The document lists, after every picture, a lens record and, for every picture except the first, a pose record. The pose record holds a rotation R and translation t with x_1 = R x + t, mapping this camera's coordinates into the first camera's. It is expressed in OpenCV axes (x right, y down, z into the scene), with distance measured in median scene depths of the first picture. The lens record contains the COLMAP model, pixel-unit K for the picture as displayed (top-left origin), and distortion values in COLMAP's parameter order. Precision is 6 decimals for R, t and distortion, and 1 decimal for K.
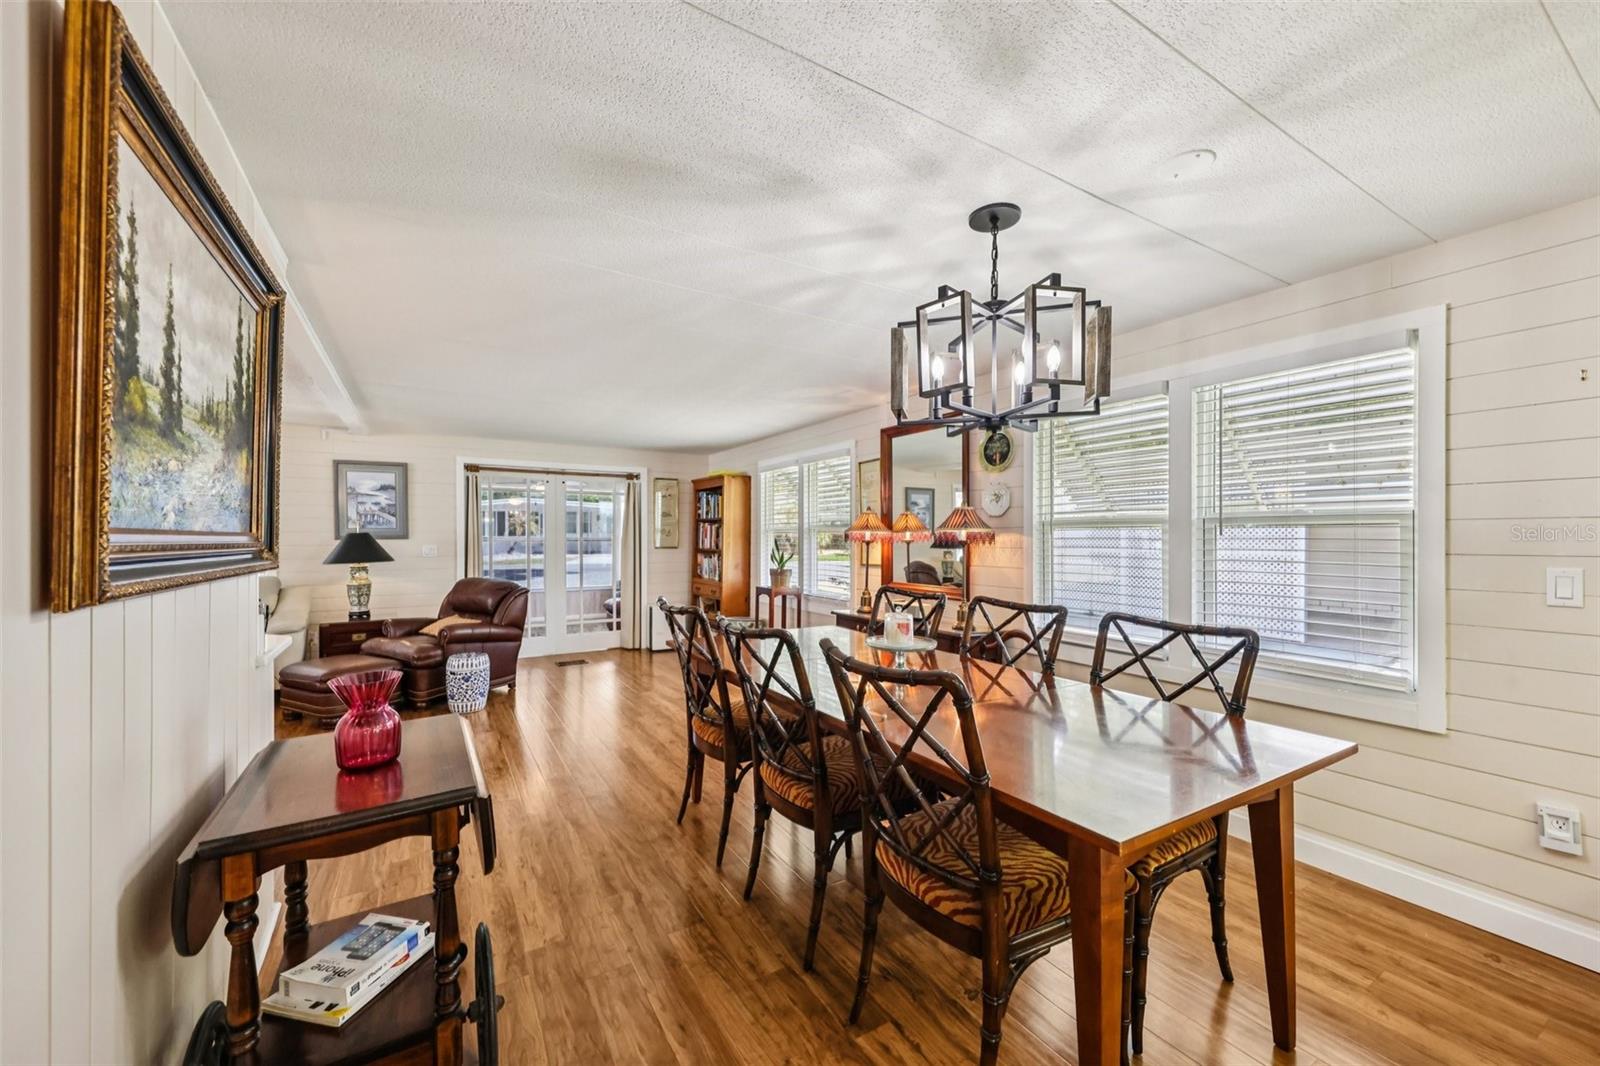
lens RADIAL K [[607.7, 0, 796.3], [0, 607.7, 538.5], [0, 0, 1]] dist [0.000548, -0.014539]
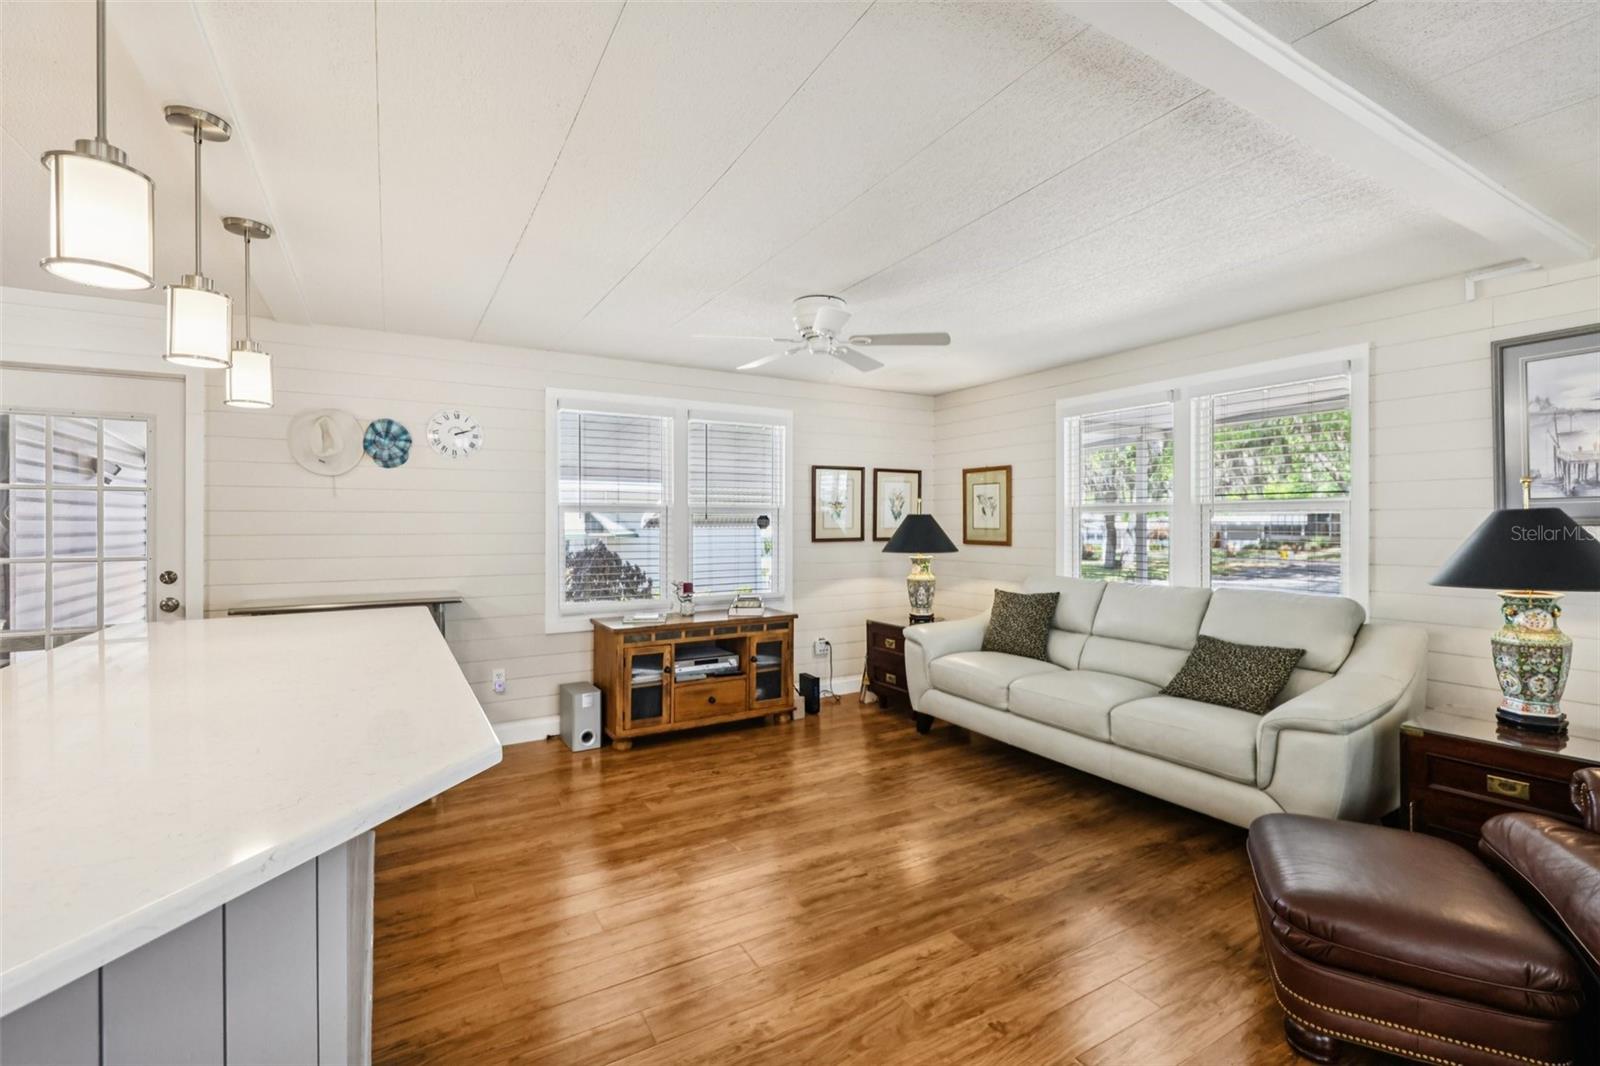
lens RADIAL K [[699.3, 0, 798.2], [0, 699.3, 524.7], [0, 0, 1]] dist [0.002559, -0.000244]
pose [[-0.015643, 0.003293, -0.999872, -0.269906], [0.002257, 0.999992, 0.003258, -0.001933], [0.999875, -0.002206, -0.015650, 0.543337]]
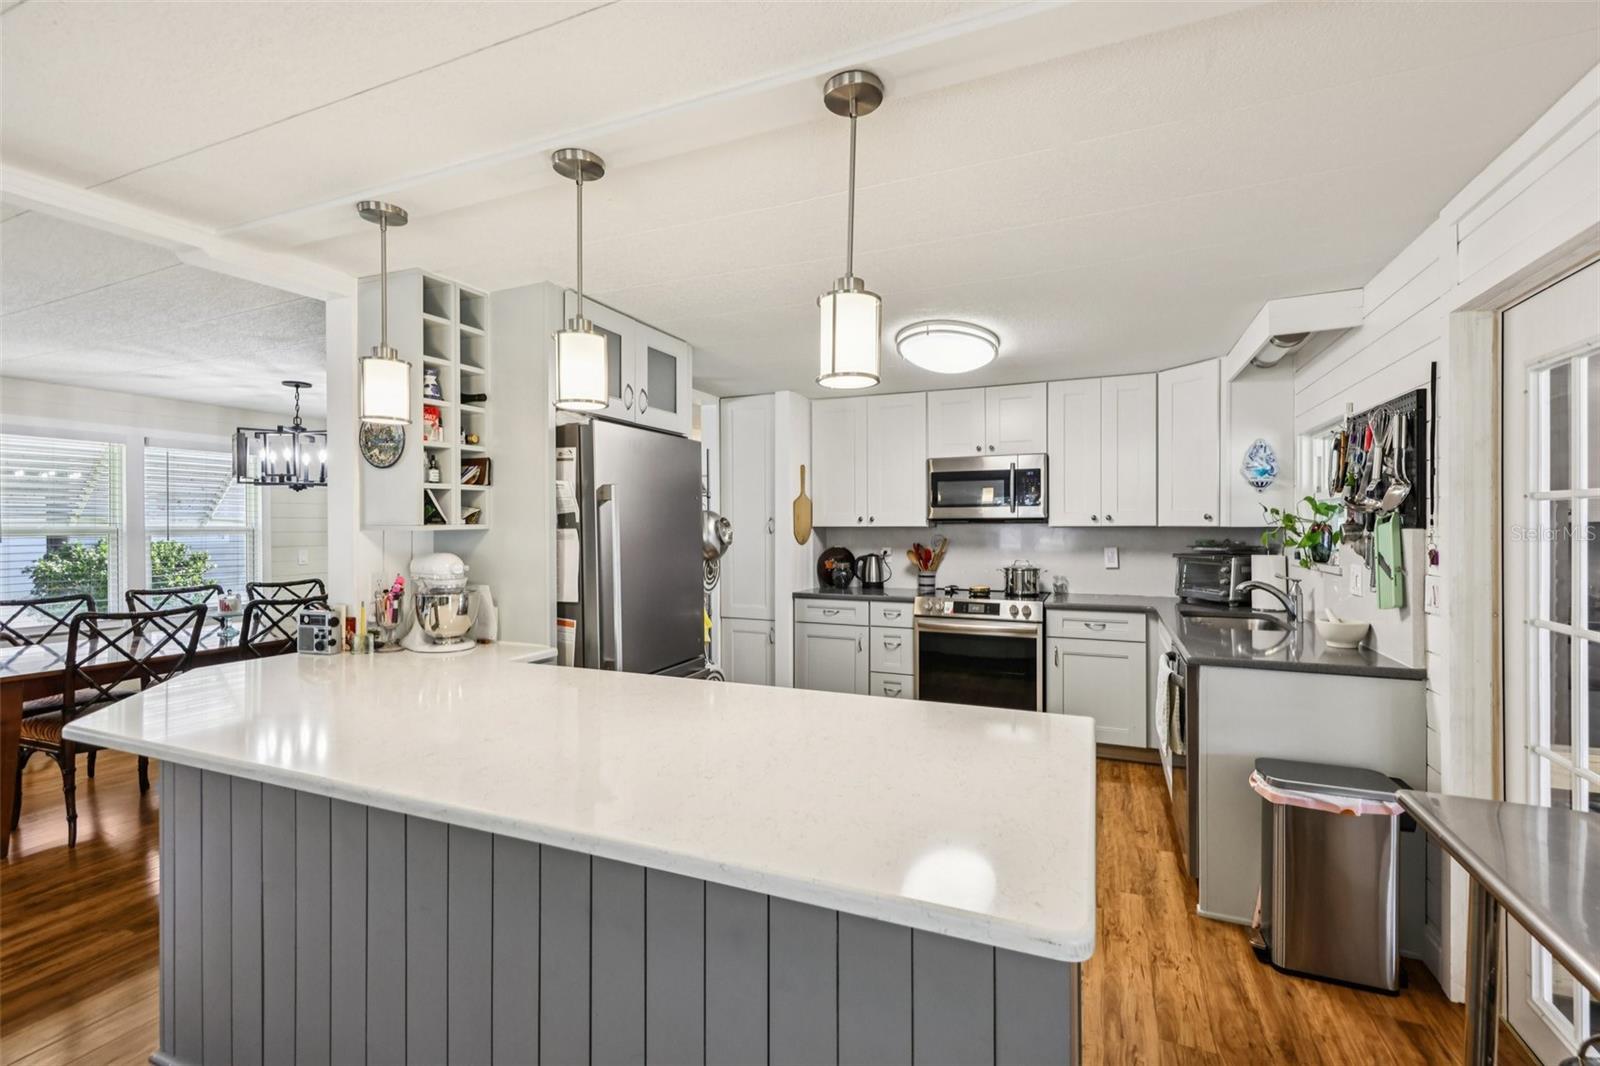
lens RADIAL K [[701.2, 0, 800.0], [0, 701.2, 533.0], [0, 0, 1]] dist [0.007329, -0.000397]
pose [[-0.579208, -0.006910, 0.815150, -0.921421], [0.004236, 0.999925, 0.011486, -0.021181], [-0.815169, 0.010106, -0.579136, 0.363656]]
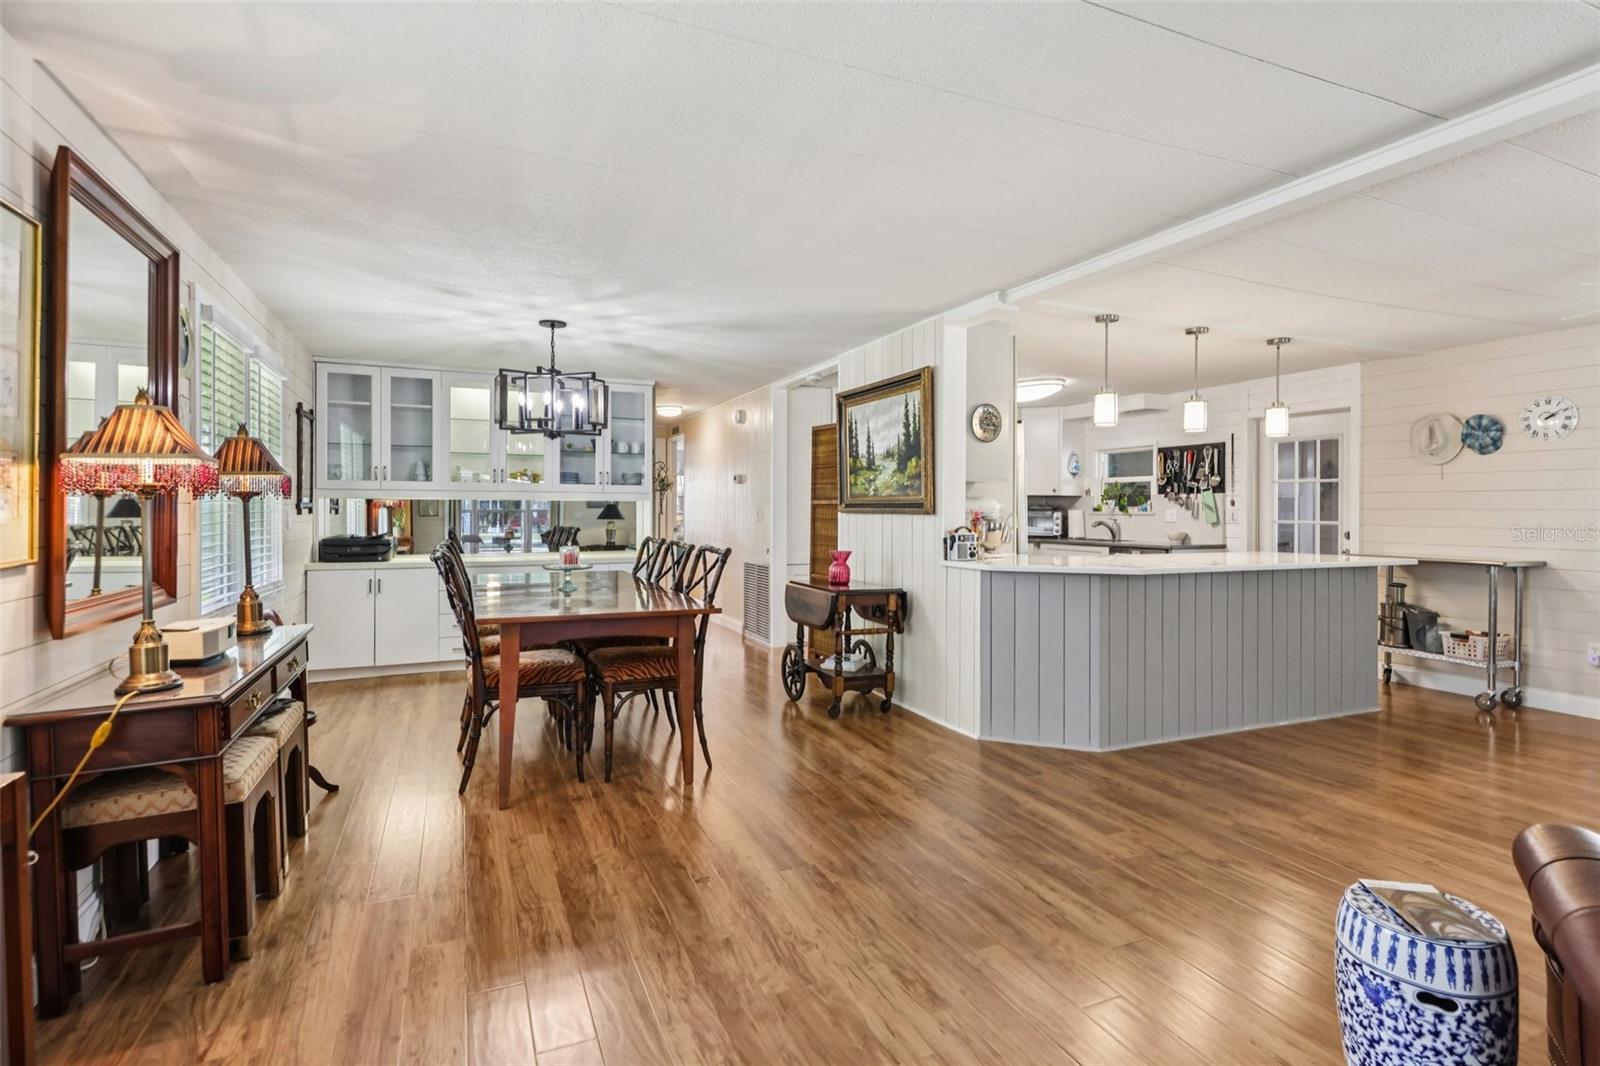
lens RADIAL K [[781.7, 0, 798.1], [0, 781.7, 507.4], [0, 0, 1]] dist [0.005079, -0.000608]
pose [[-0.990427, -0.004288, 0.137970, -0.272695], [-0.004736, 0.999985, -0.002918, 0.013513], [-0.137956, -0.003544, -0.990432, 1.189919]]
